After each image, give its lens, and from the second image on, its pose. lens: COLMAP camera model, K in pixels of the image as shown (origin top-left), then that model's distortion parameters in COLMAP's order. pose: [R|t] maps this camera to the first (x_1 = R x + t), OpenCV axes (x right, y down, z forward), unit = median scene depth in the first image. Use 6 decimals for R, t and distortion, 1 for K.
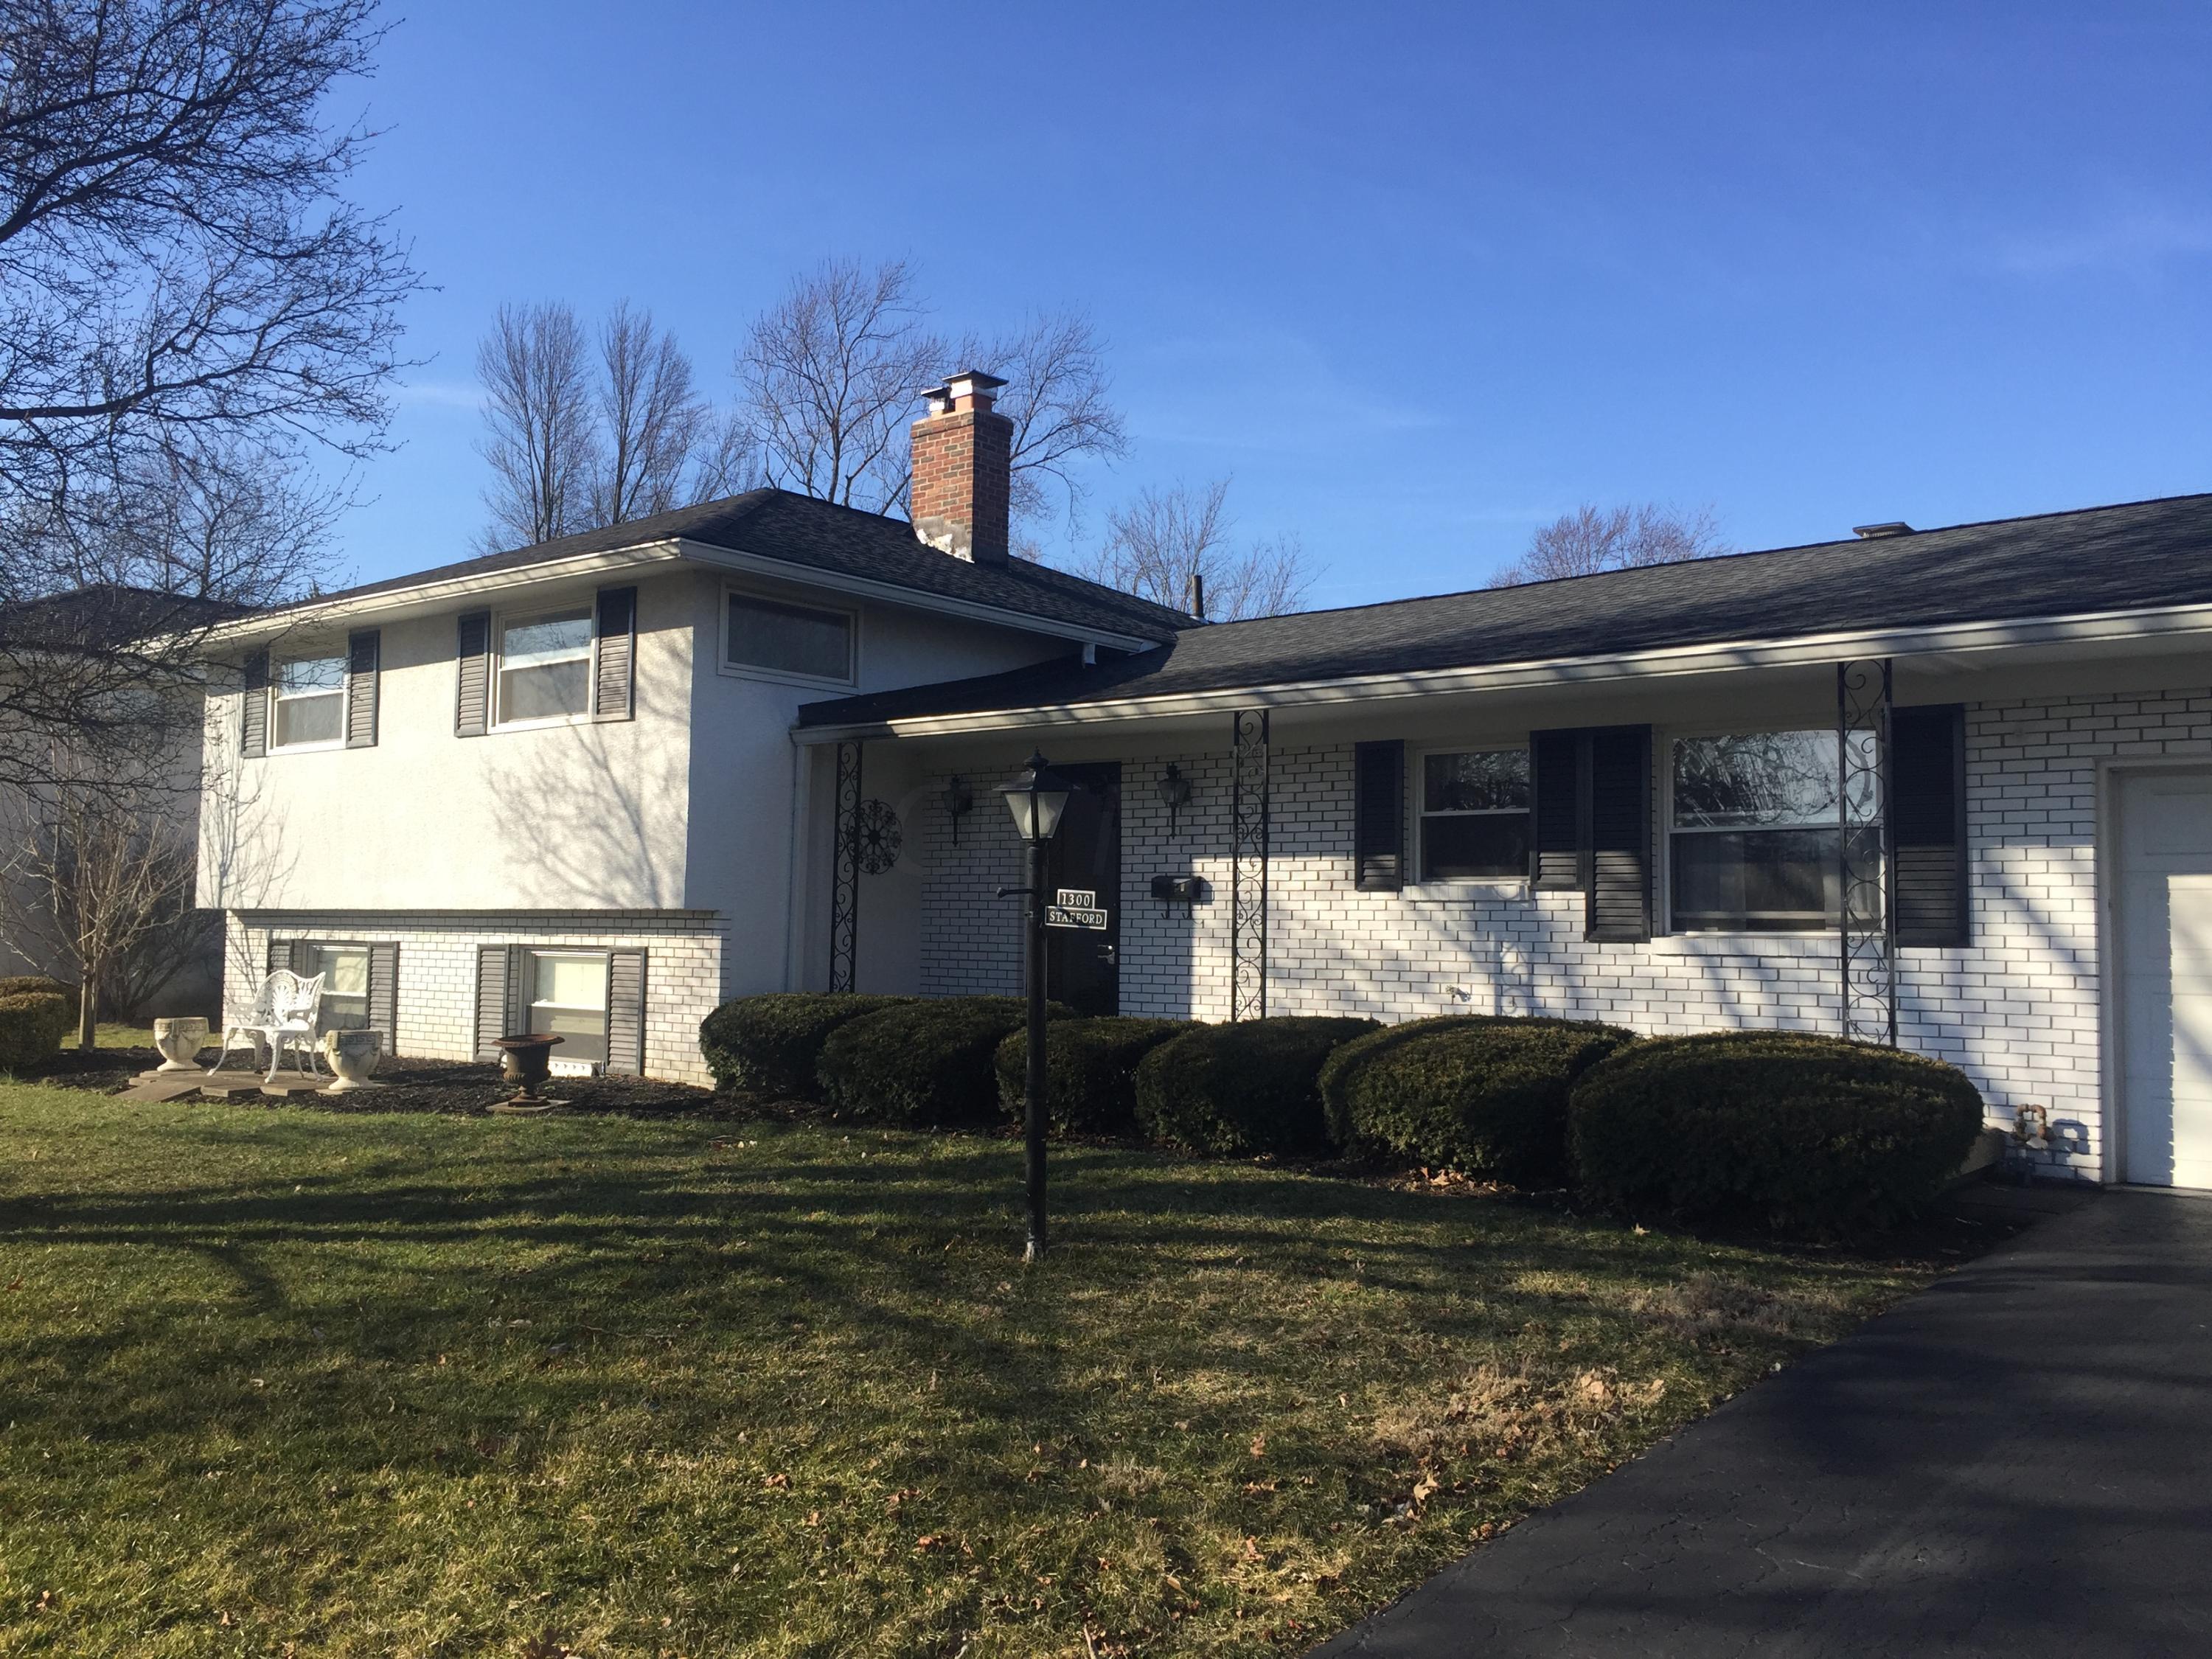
lens RADIAL K [[1895.9, 0, 1097.3], [0, 1895.9, 809.6], [0, 0, 1]] dist [0.083470, -0.102432]
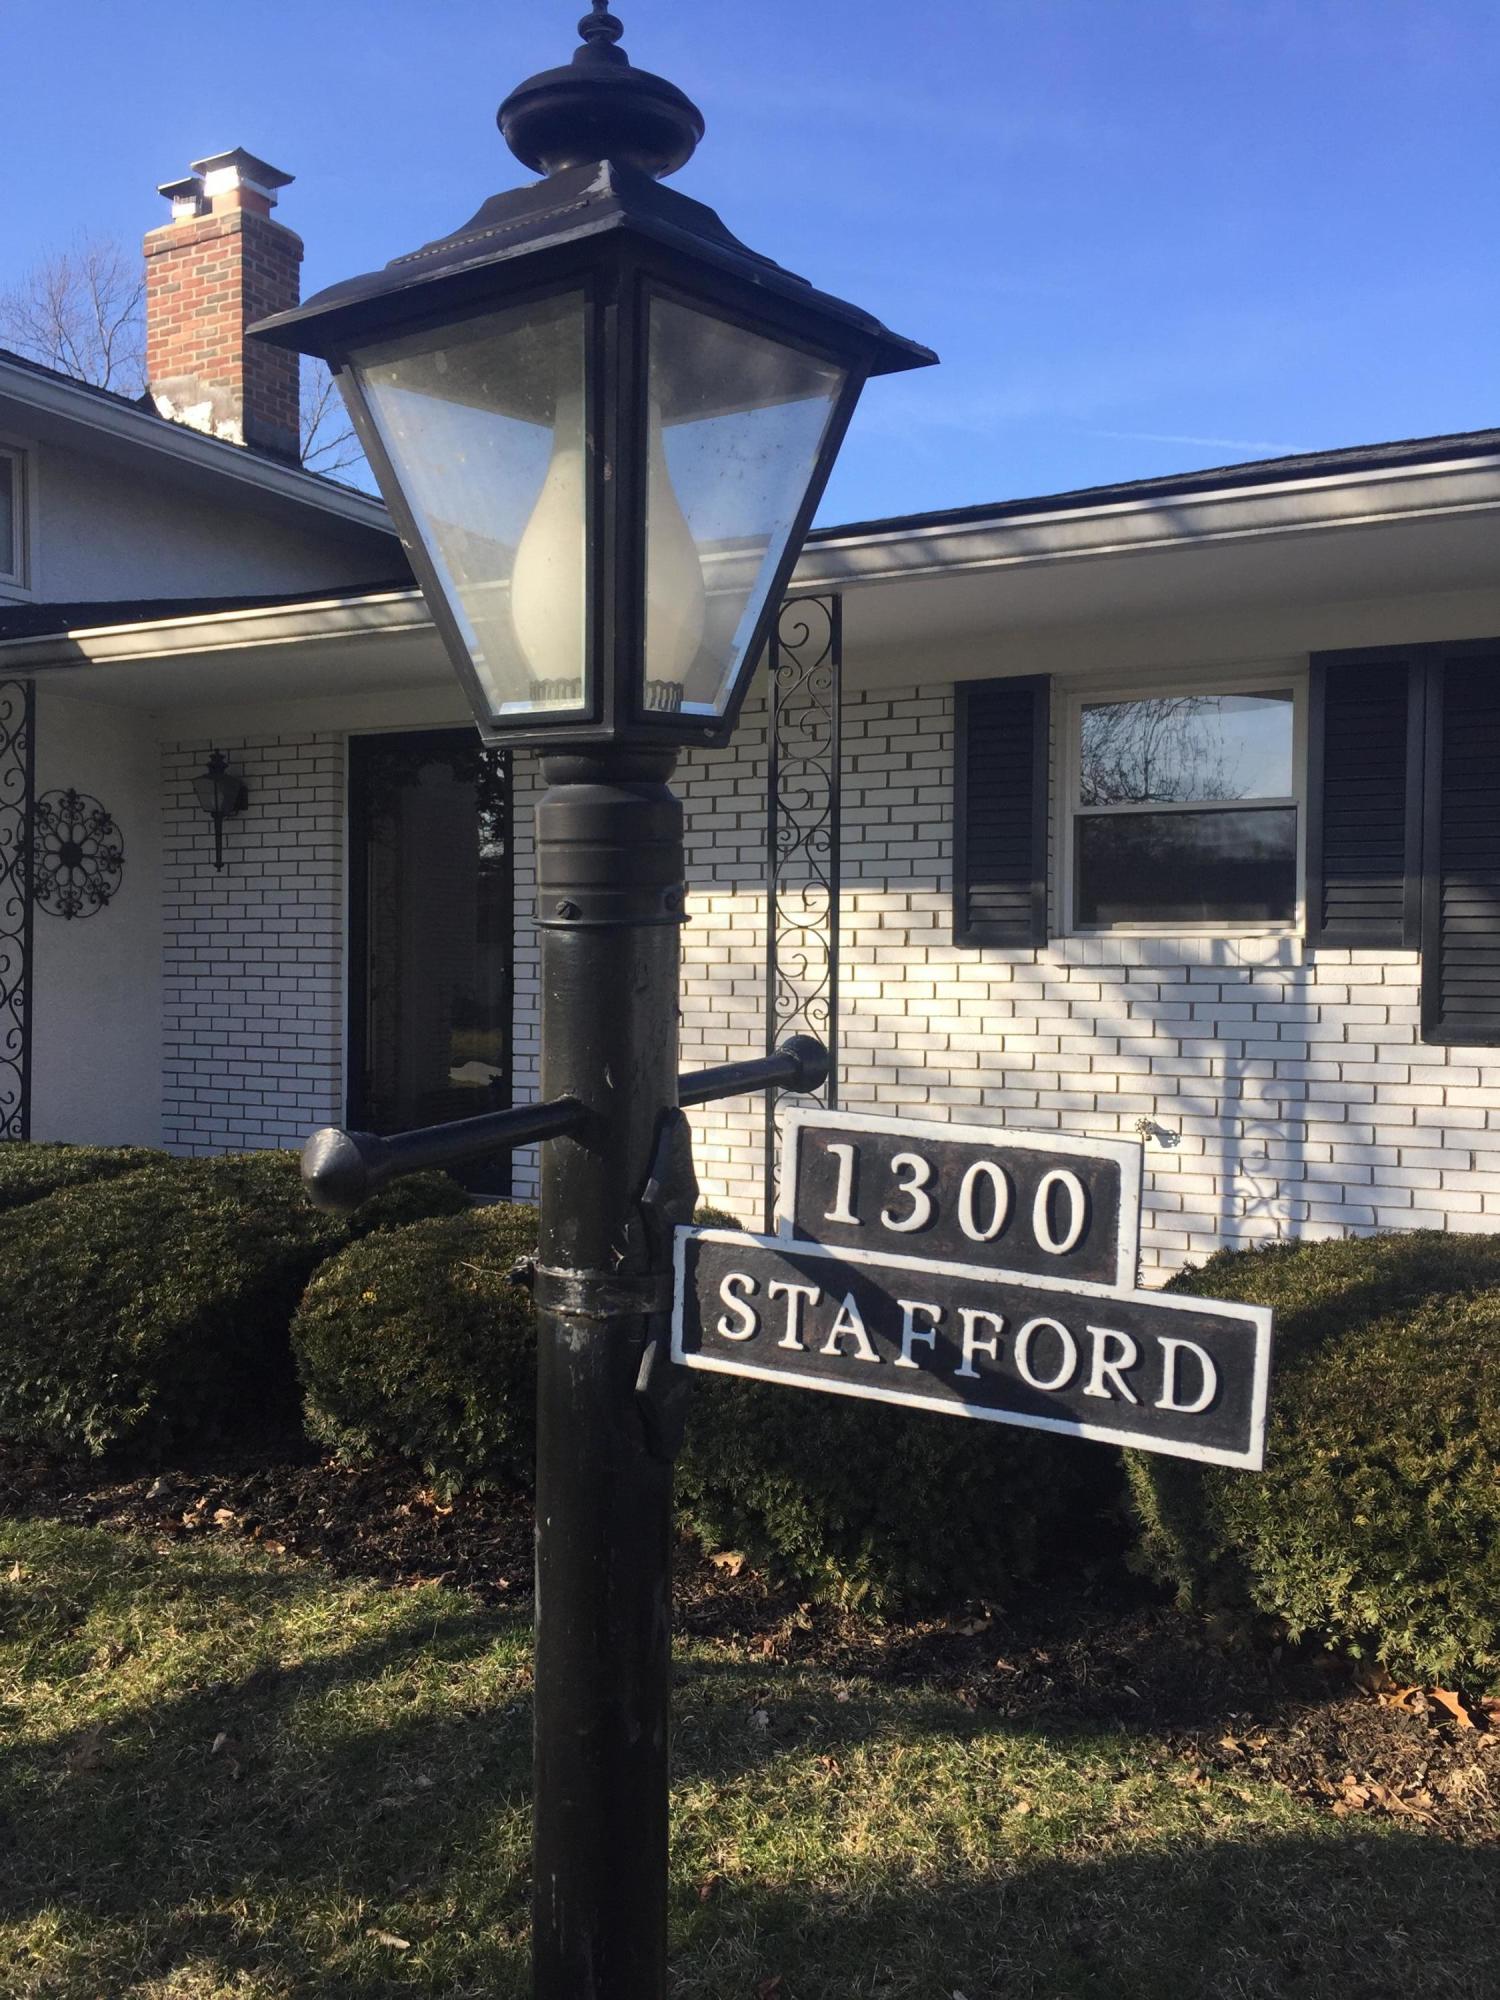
lens RADIAL K [[1714.2, 0, 757.6], [0, 1714.2, 977.2], [0, 0, 1]] dist [0.083470, -0.102432]
pose [[0.977847, -0.011475, 0.209005, -0.024474], [-0.004107, 0.997252, 0.073968, 0.012507], [-0.209280, -0.073188, 0.975113, 0.457037]]
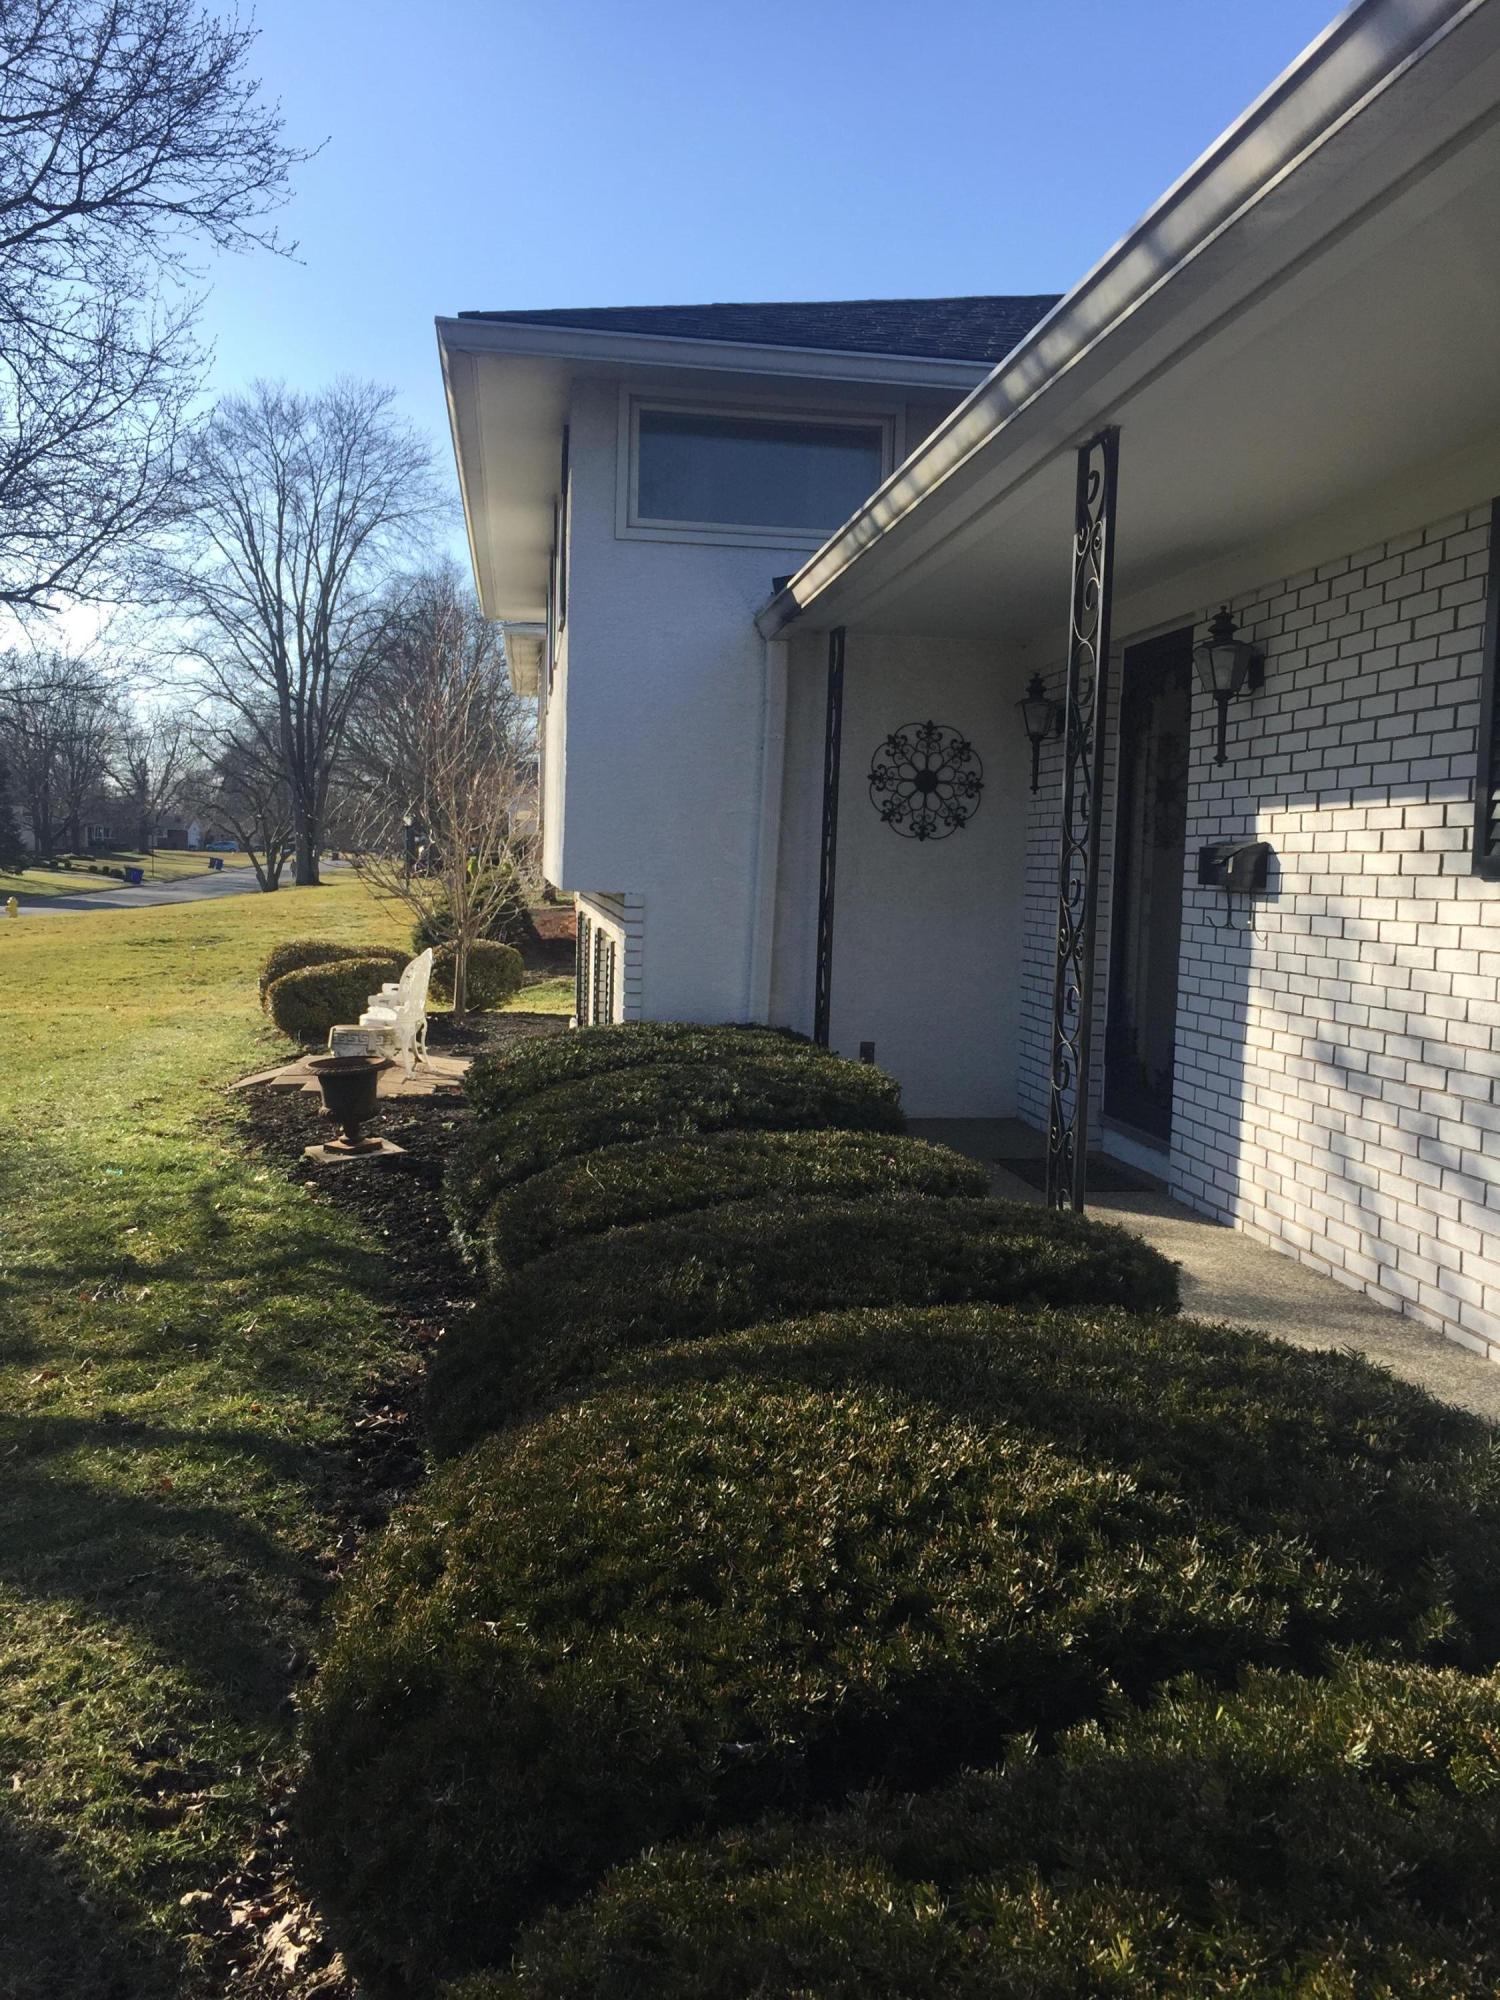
lens RADIAL K [[1702.1, 0, 754.7], [0, 1702.1, 975.7], [0, 0, 1]] dist [0.091319, -0.120902]
pose [[0.741663, 0.053765, -0.668614, 0.238551], [0.021516, 0.994363, 0.103826, 0.019702], [0.670427, -0.091390, 0.736326, 0.557575]]
